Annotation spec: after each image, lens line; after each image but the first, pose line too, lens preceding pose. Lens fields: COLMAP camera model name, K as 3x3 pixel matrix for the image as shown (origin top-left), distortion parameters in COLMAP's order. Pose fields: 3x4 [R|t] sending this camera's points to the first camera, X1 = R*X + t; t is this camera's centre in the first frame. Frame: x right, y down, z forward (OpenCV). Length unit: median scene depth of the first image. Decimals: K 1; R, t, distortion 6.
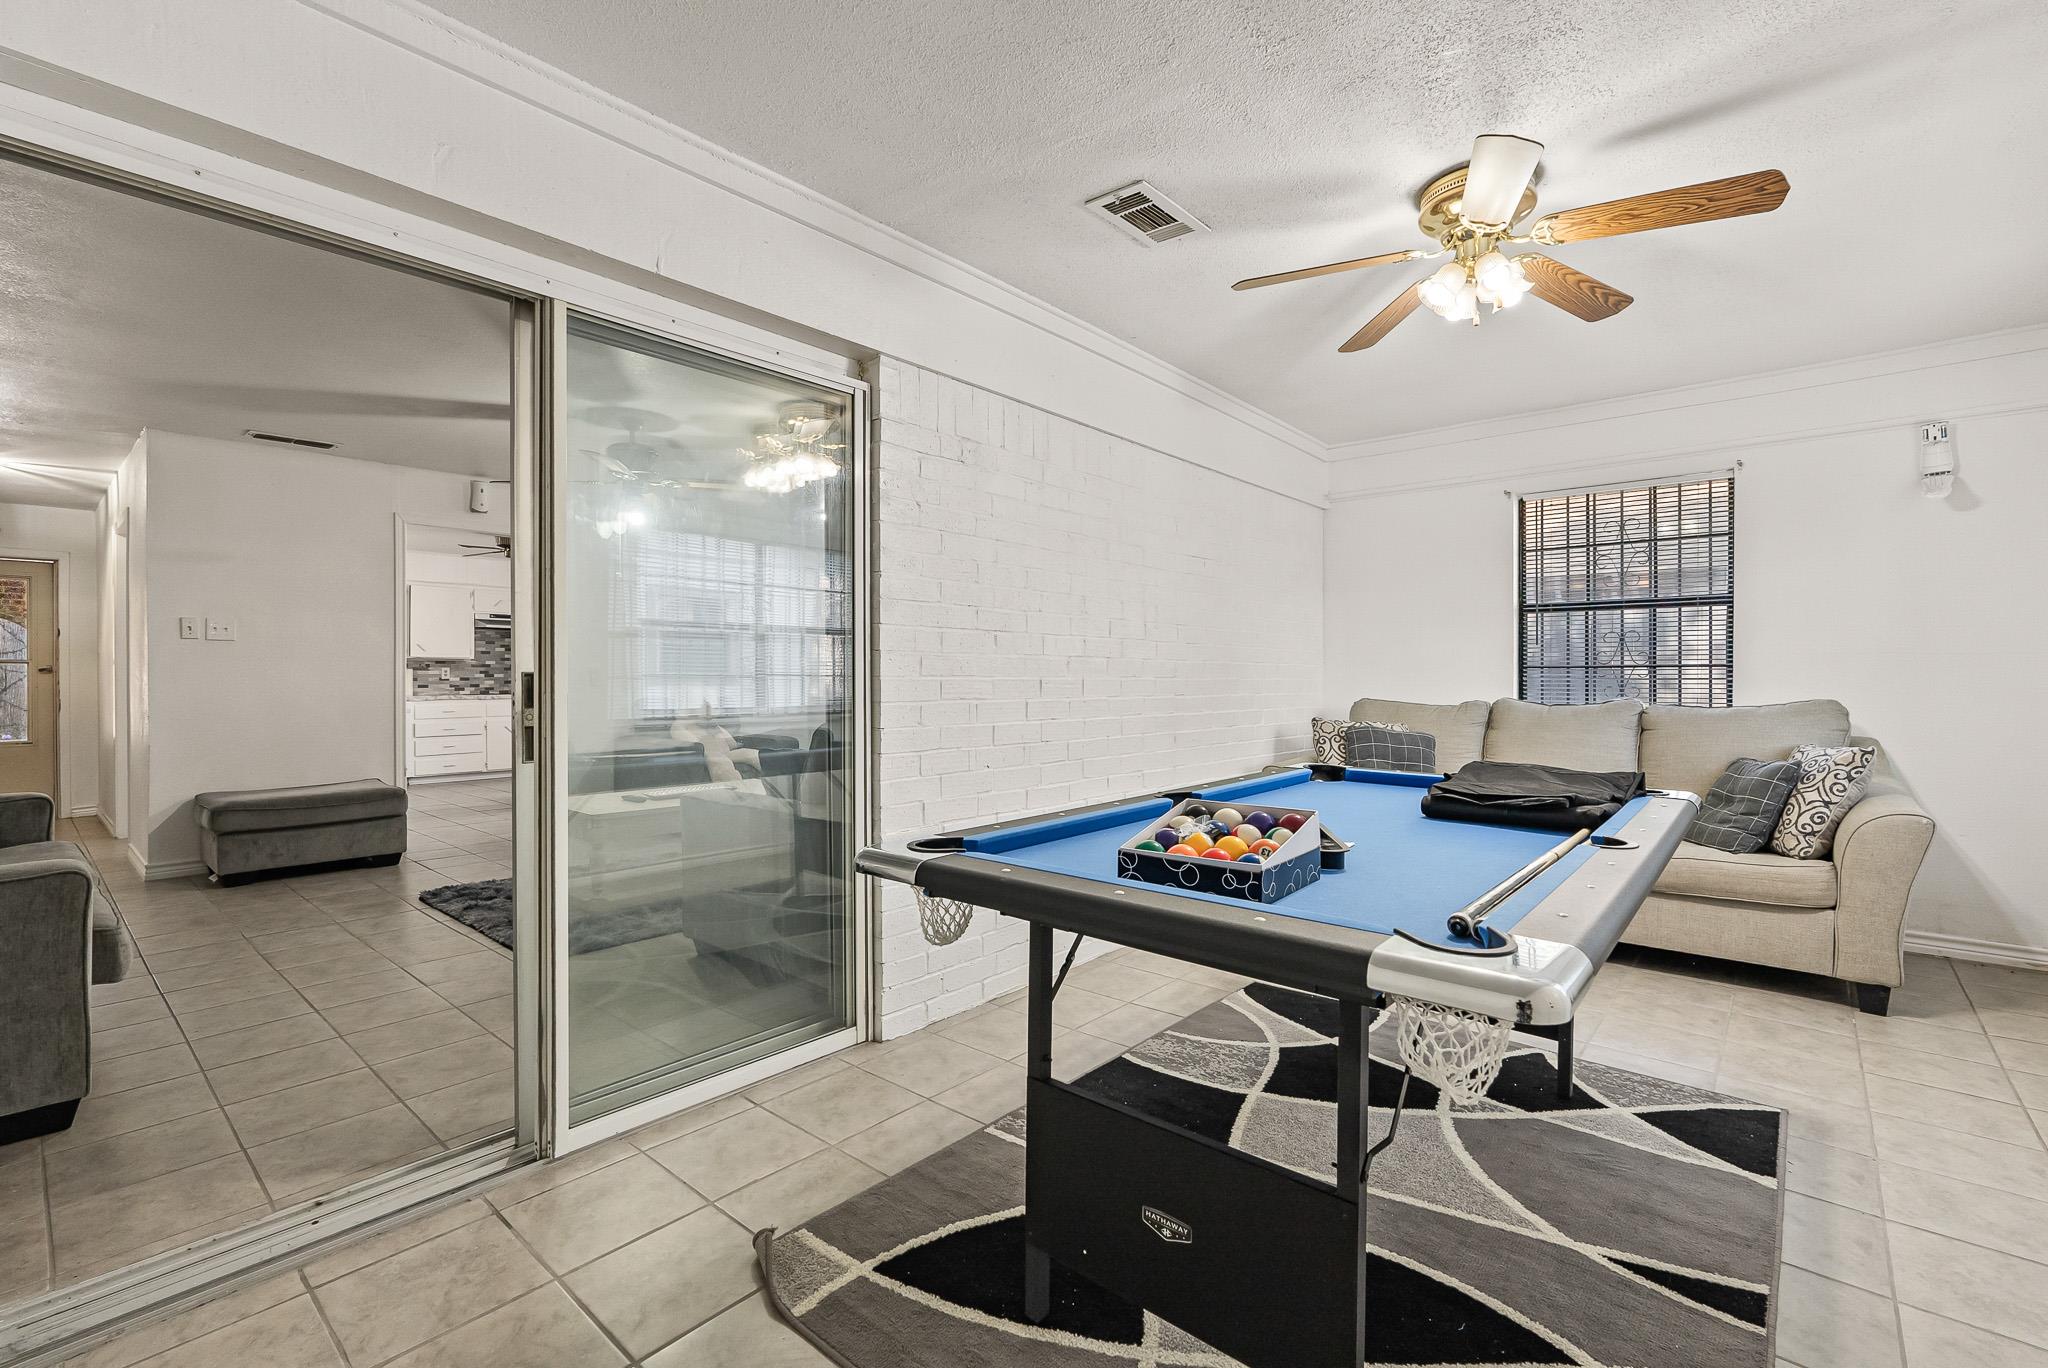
lens RADIAL K [[900.2, 0, 1024.0], [0, 900.2, 684.0], [0, 0, 1]] dist [-0.000837, -0.000021]
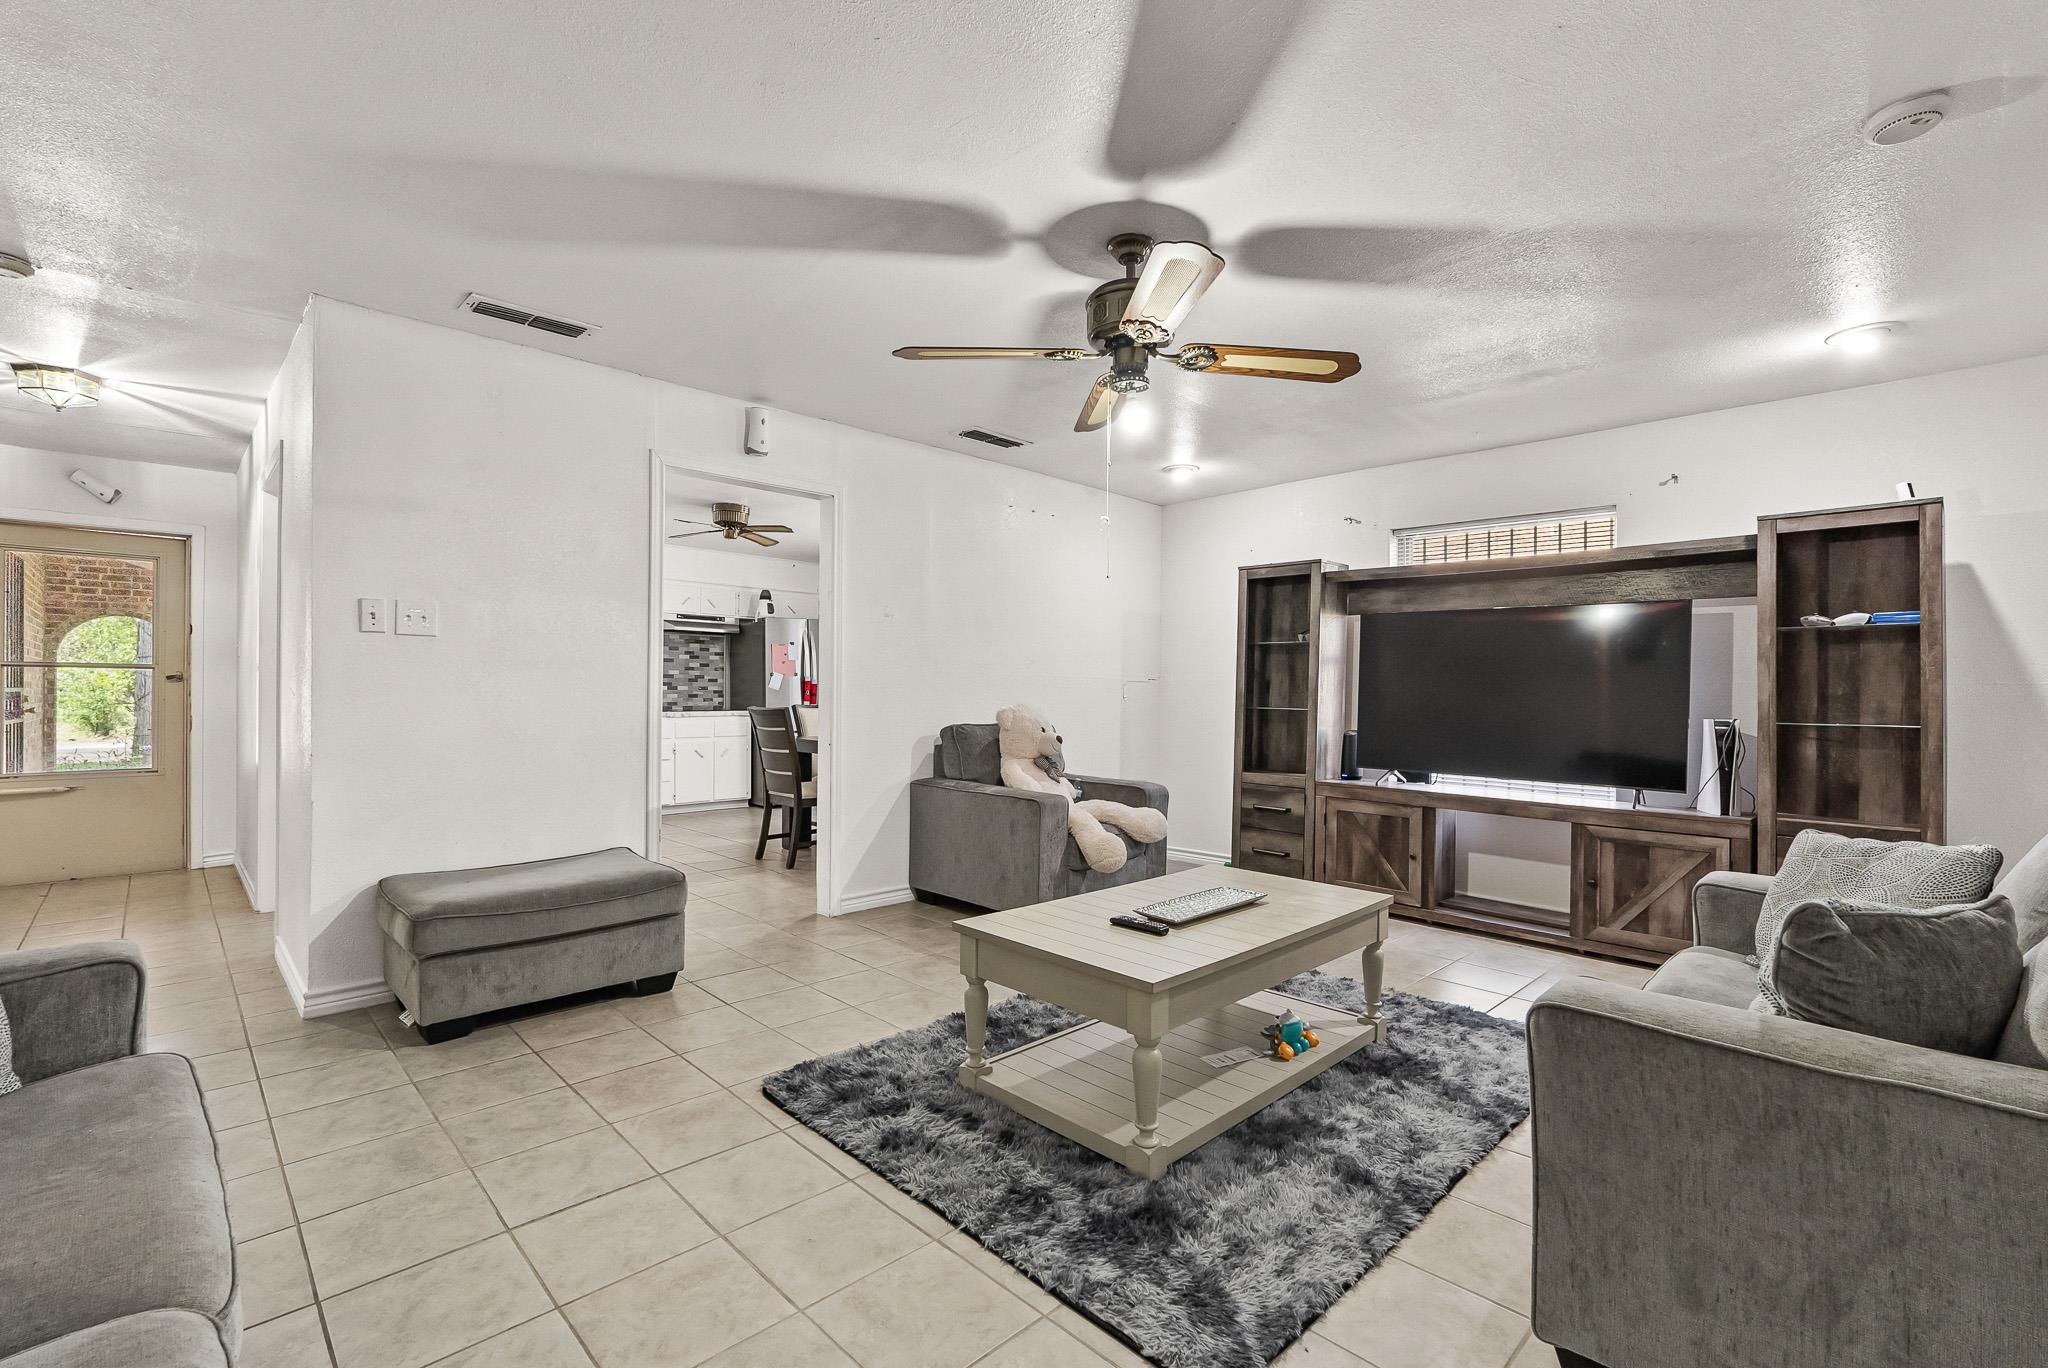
lens RADIAL K [[904.2, 0, 1031.2], [0, 904.2, 695.8], [0, 0, 1]] dist [-0.001840, -0.000156]
pose [[0.996867, 0.011386, -0.078272, -0.410417], [-0.011539, 0.999932, -0.001503, -0.009830], [0.078249, 0.002402, 0.996931, 0.398126]]
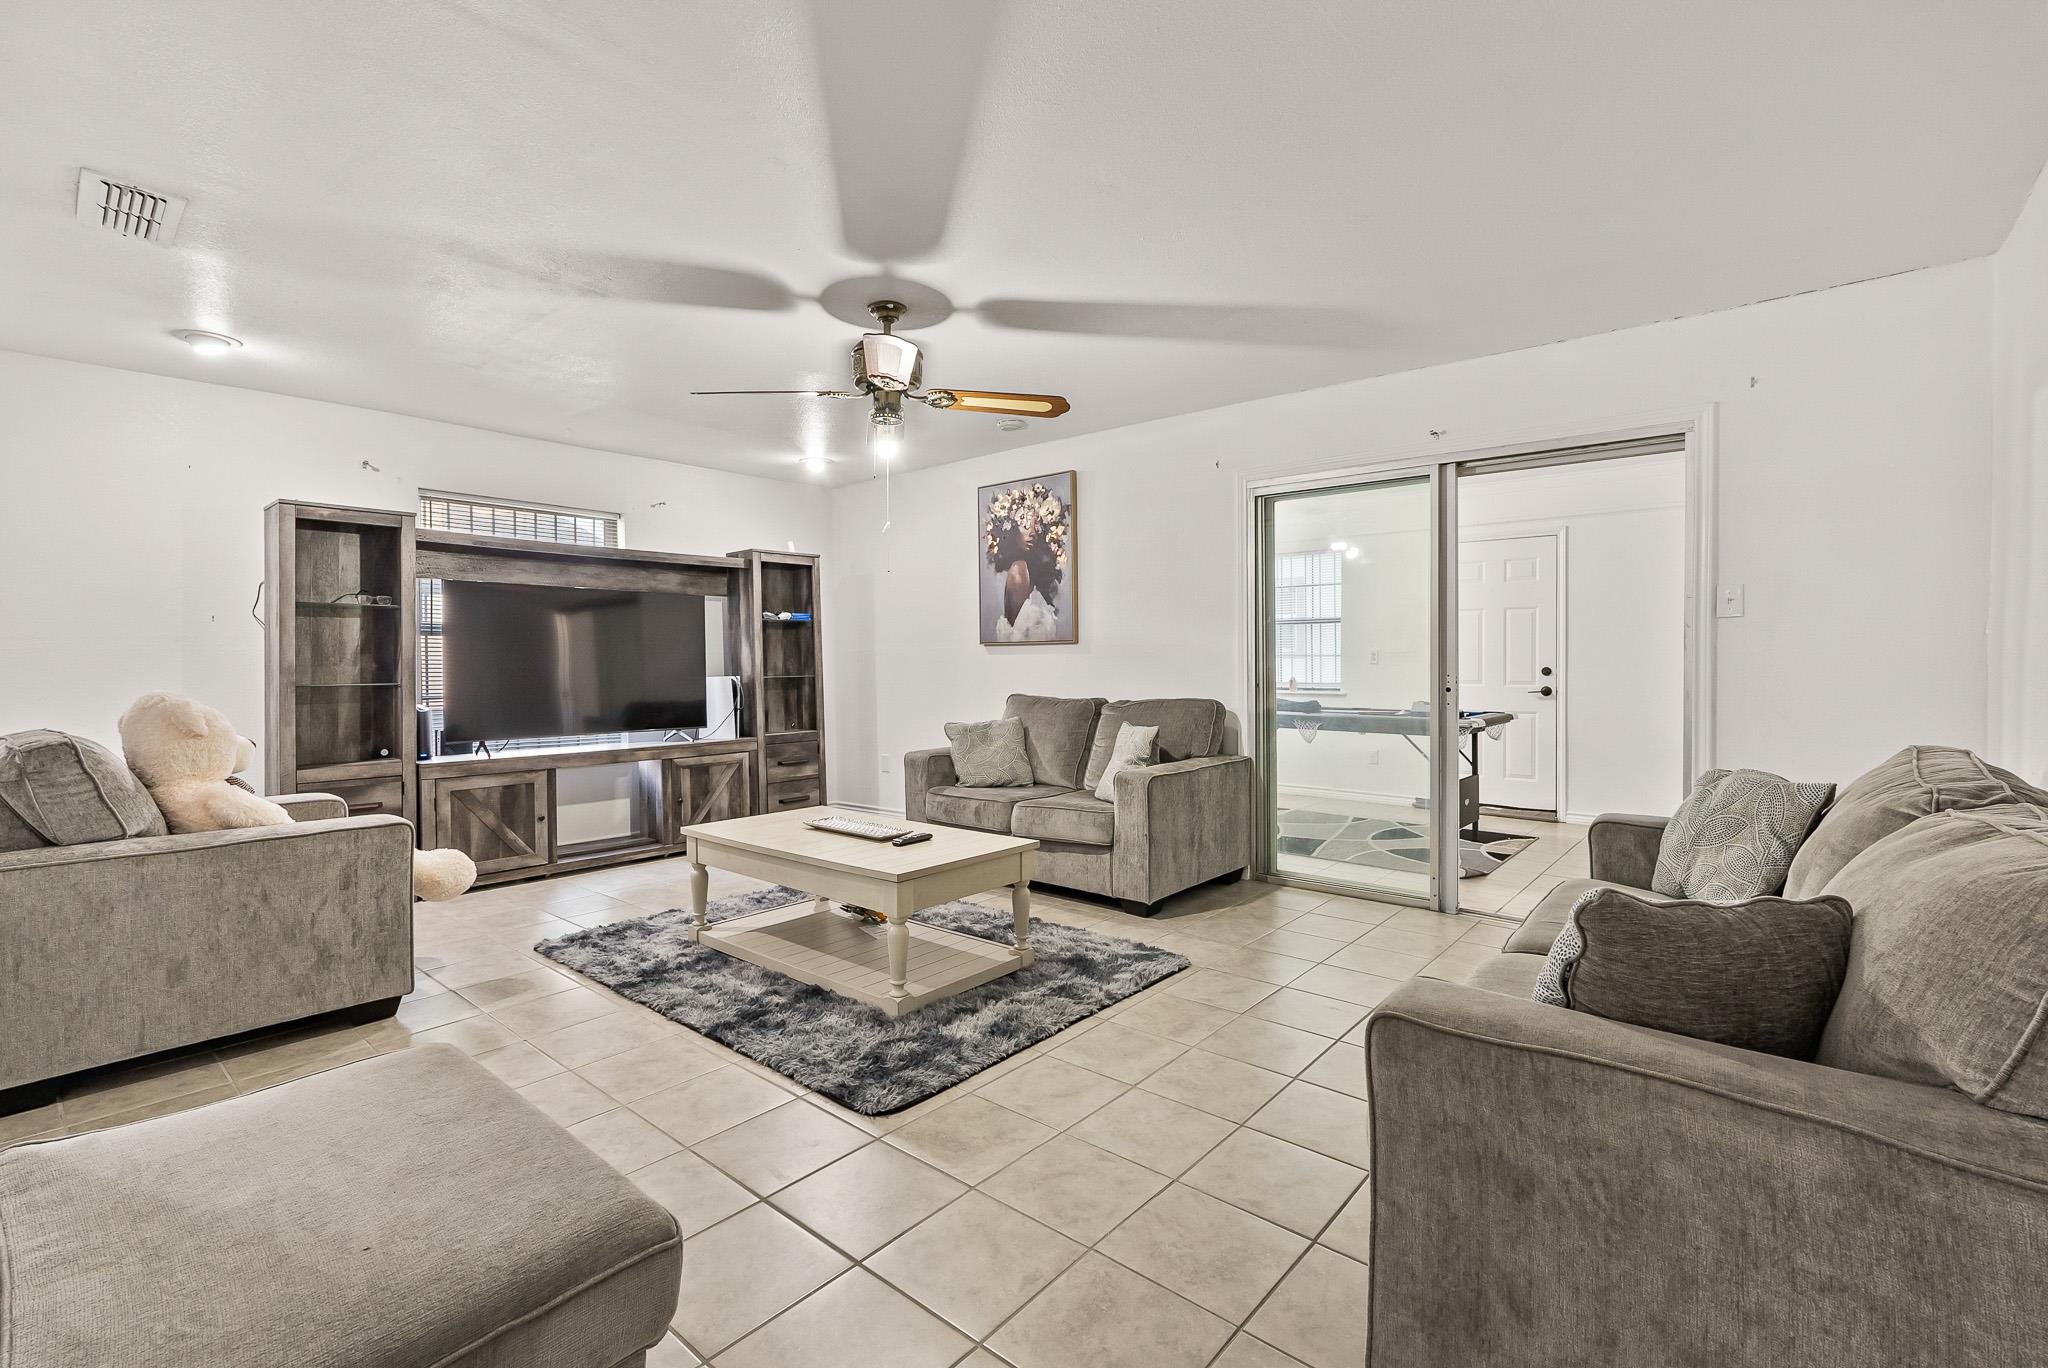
lens RADIAL K [[900.2, 0, 1024.0], [0, 900.2, 684.0], [0, 0, 1]] dist [-0.000837, -0.000021]
pose [[-0.009018, -0.029230, 0.999532, -1.041686], [0.014474, 0.999464, 0.029359, -0.016373], [-0.999855, 0.014732, -0.008590, 0.822254]]
